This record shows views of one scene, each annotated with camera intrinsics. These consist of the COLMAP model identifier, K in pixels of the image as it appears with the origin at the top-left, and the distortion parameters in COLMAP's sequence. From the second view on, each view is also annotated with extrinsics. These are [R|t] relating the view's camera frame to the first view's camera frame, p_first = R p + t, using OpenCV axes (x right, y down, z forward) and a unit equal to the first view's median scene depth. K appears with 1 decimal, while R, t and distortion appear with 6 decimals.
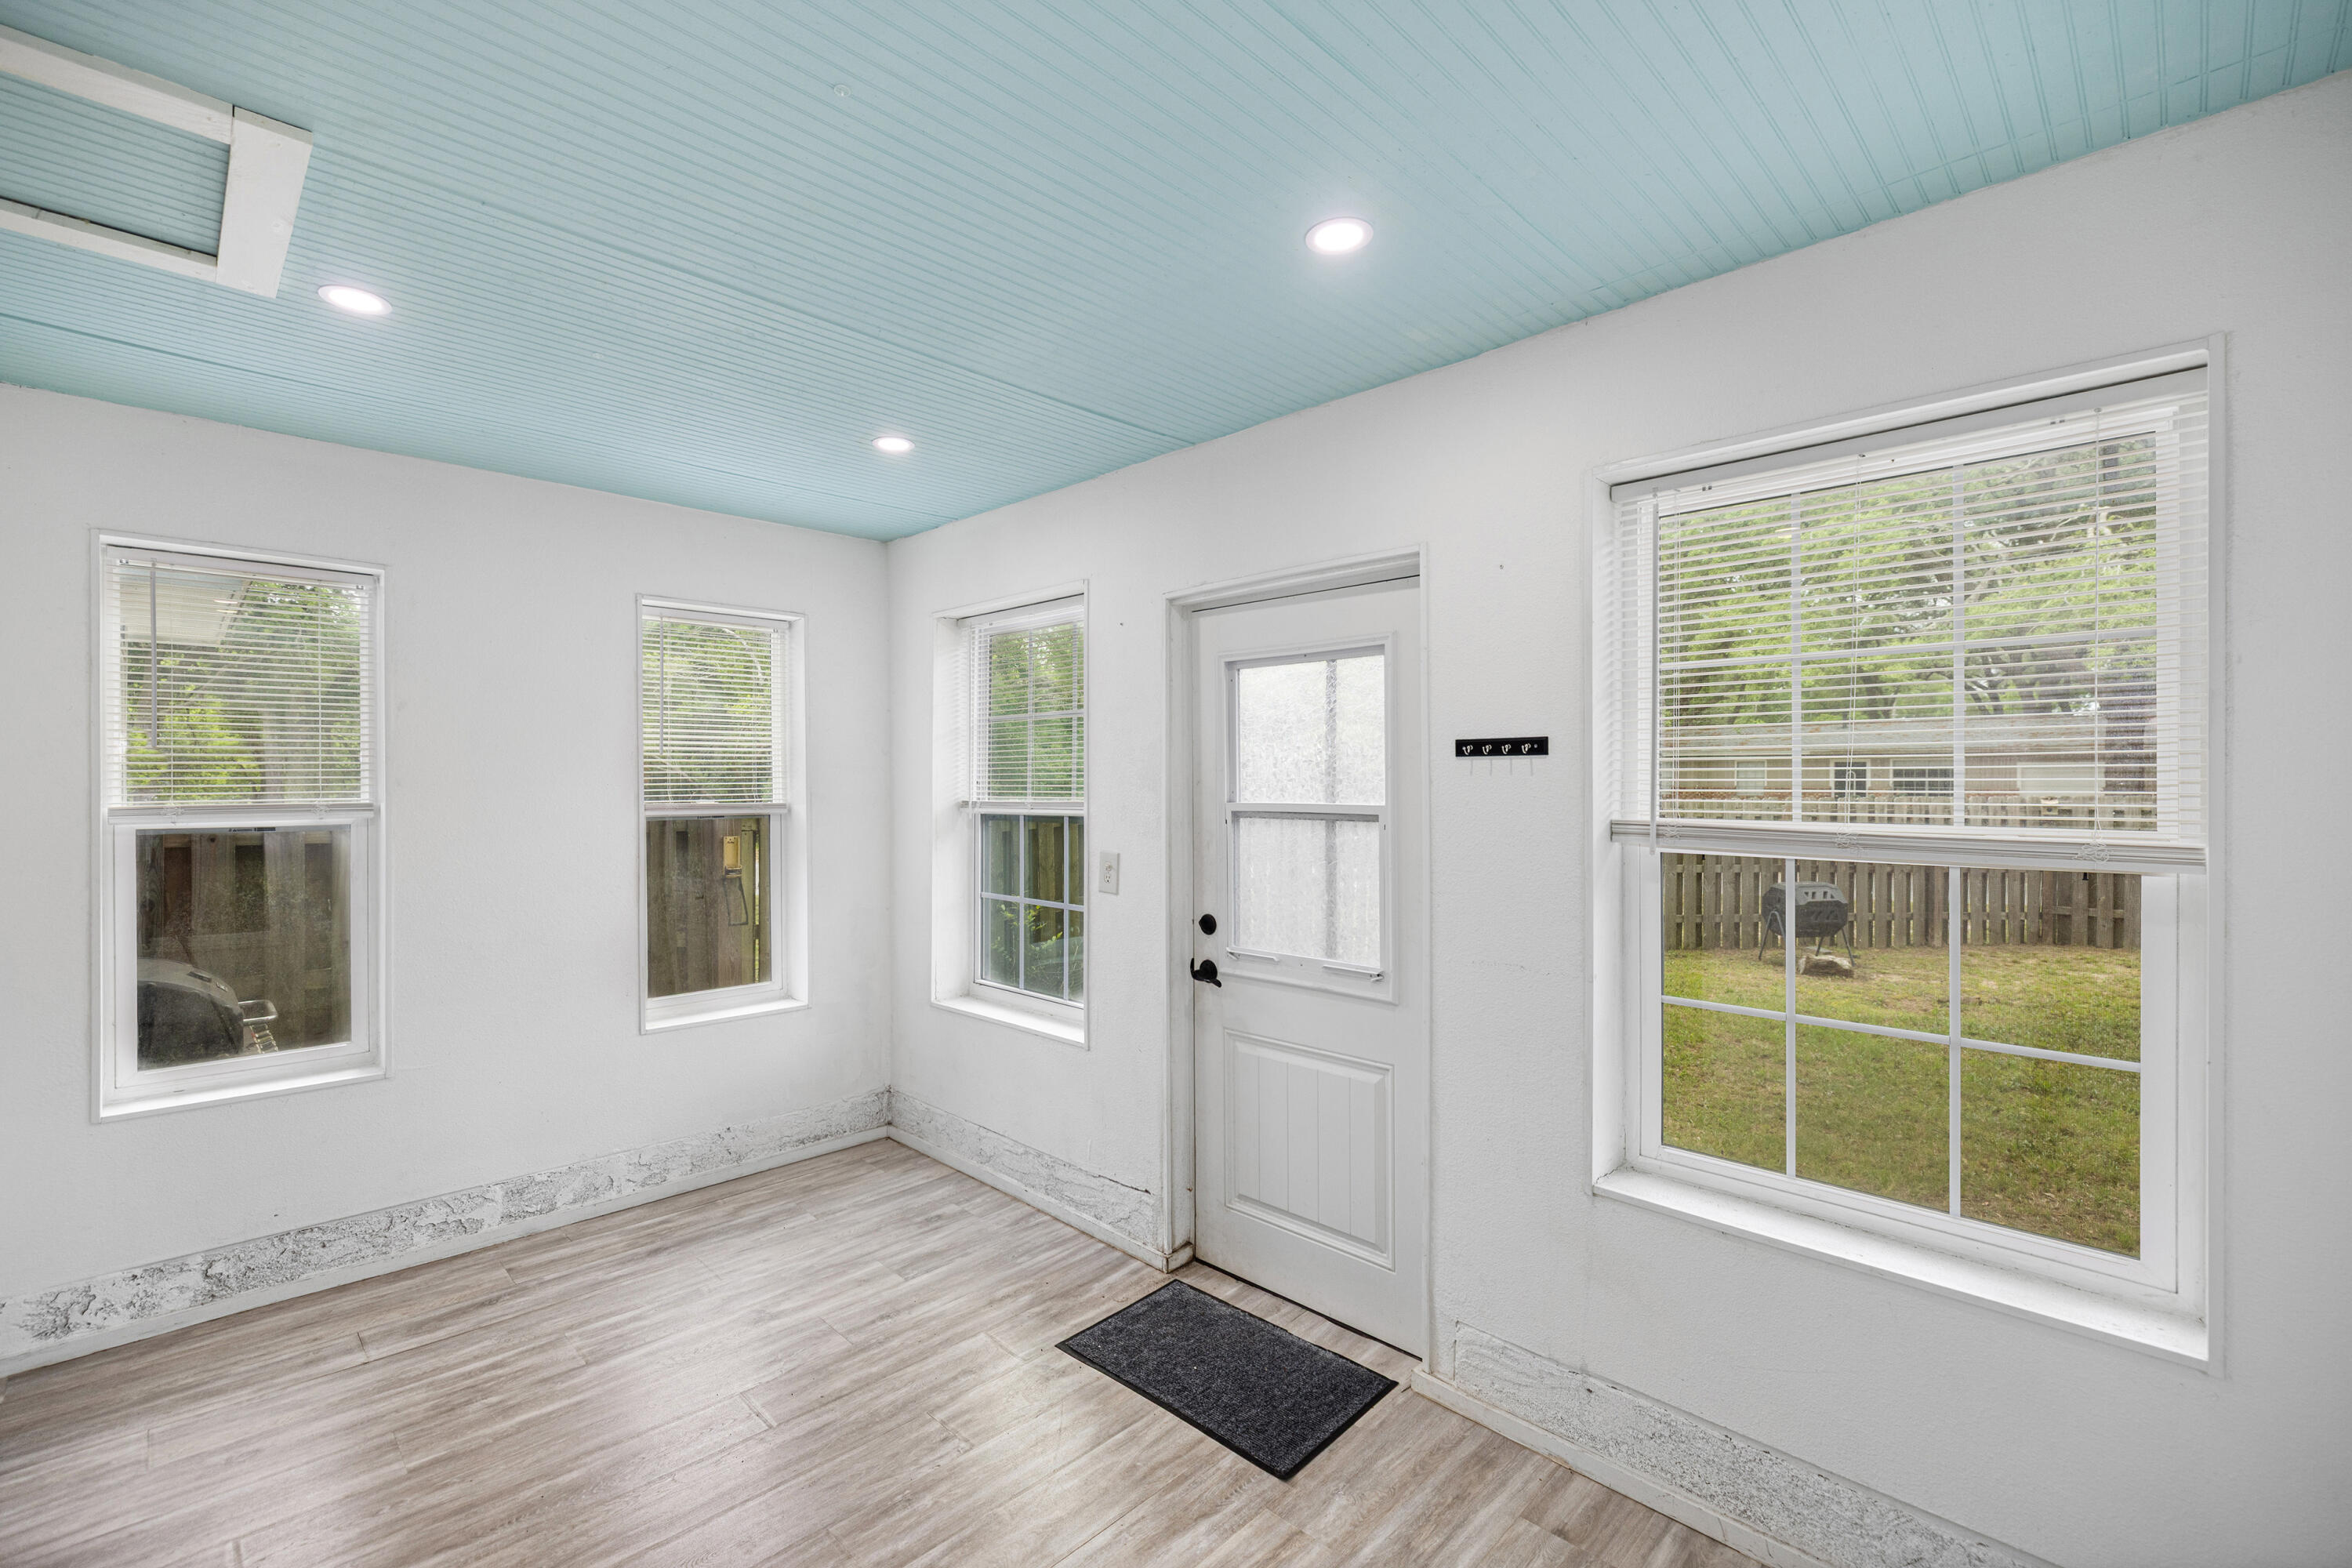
lens RADIAL K [[1016.8, 0, 1151.7], [0, 1016.8, 785.0], [0, 0, 1]] dist [0.001204, -0.000215]
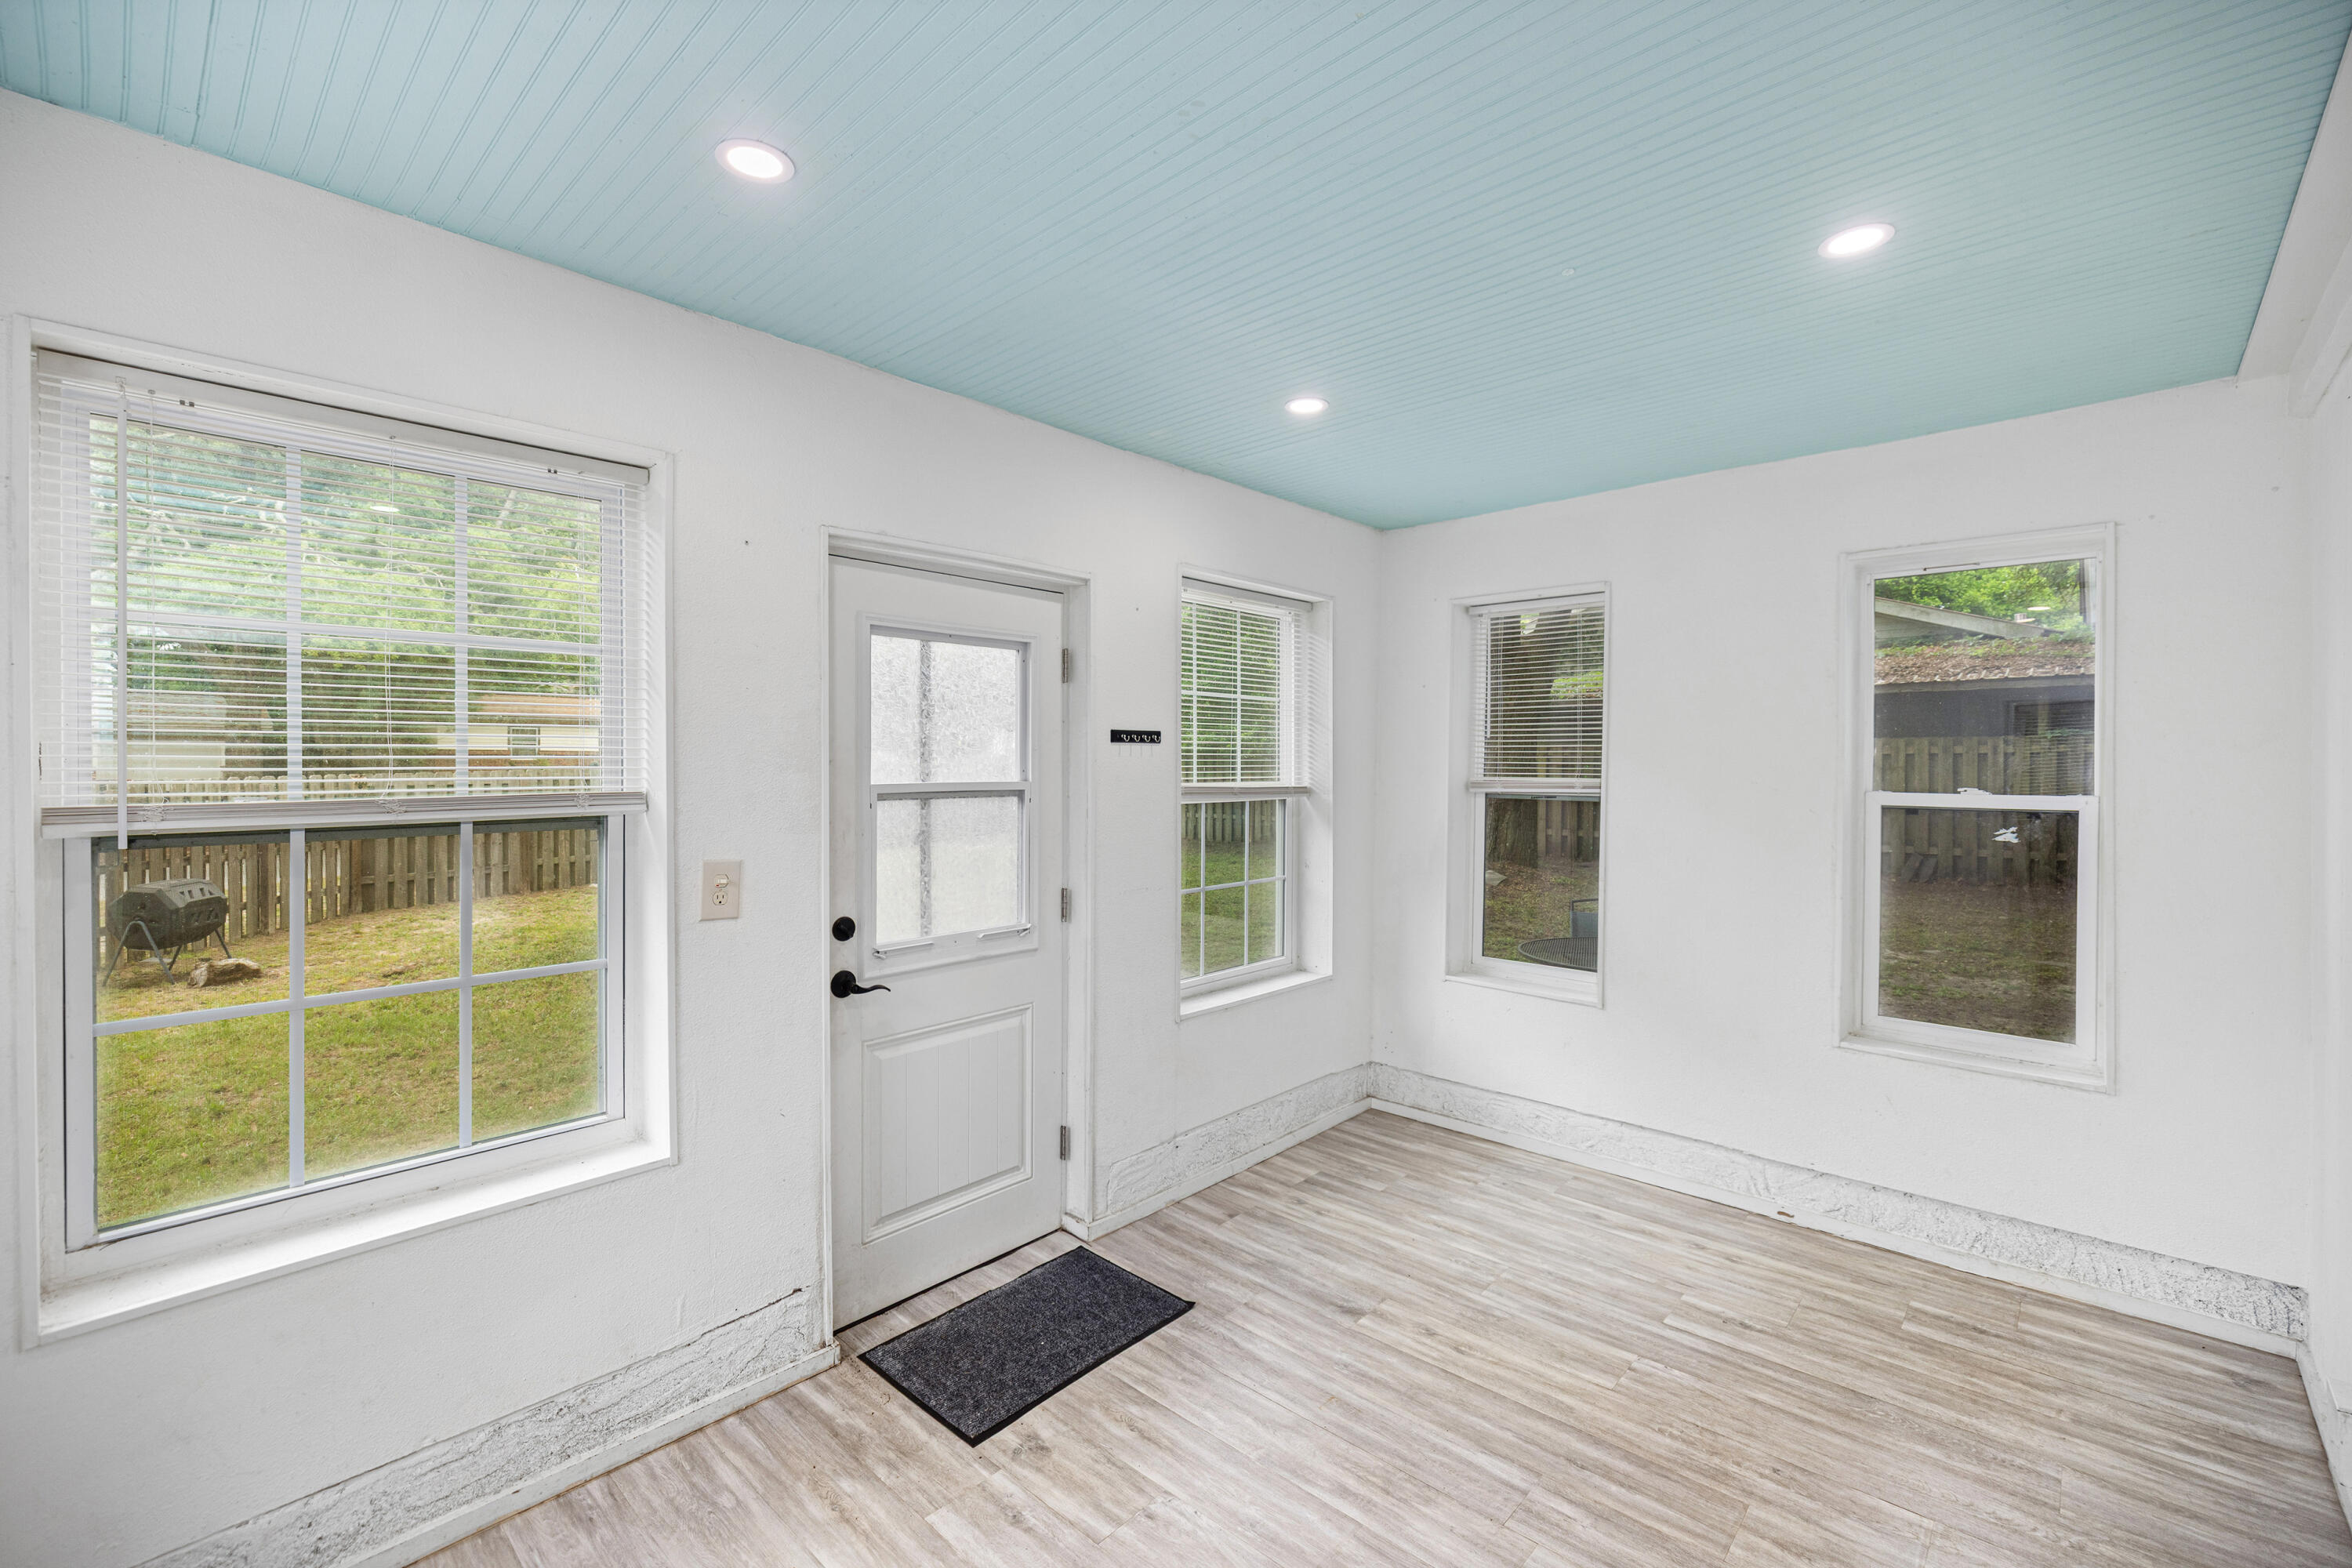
lens RADIAL K [[1016.8, 0, 1160.6], [0, 1016.8, 767.9], [0, 0, 1]] dist [0.001204, -0.000215]
pose [[-0.049840, -0.006334, 0.998737, -0.839407], [0.002063, 0.999977, 0.006445, -0.002030], [-0.998755, 0.002381, -0.049826, 0.811439]]
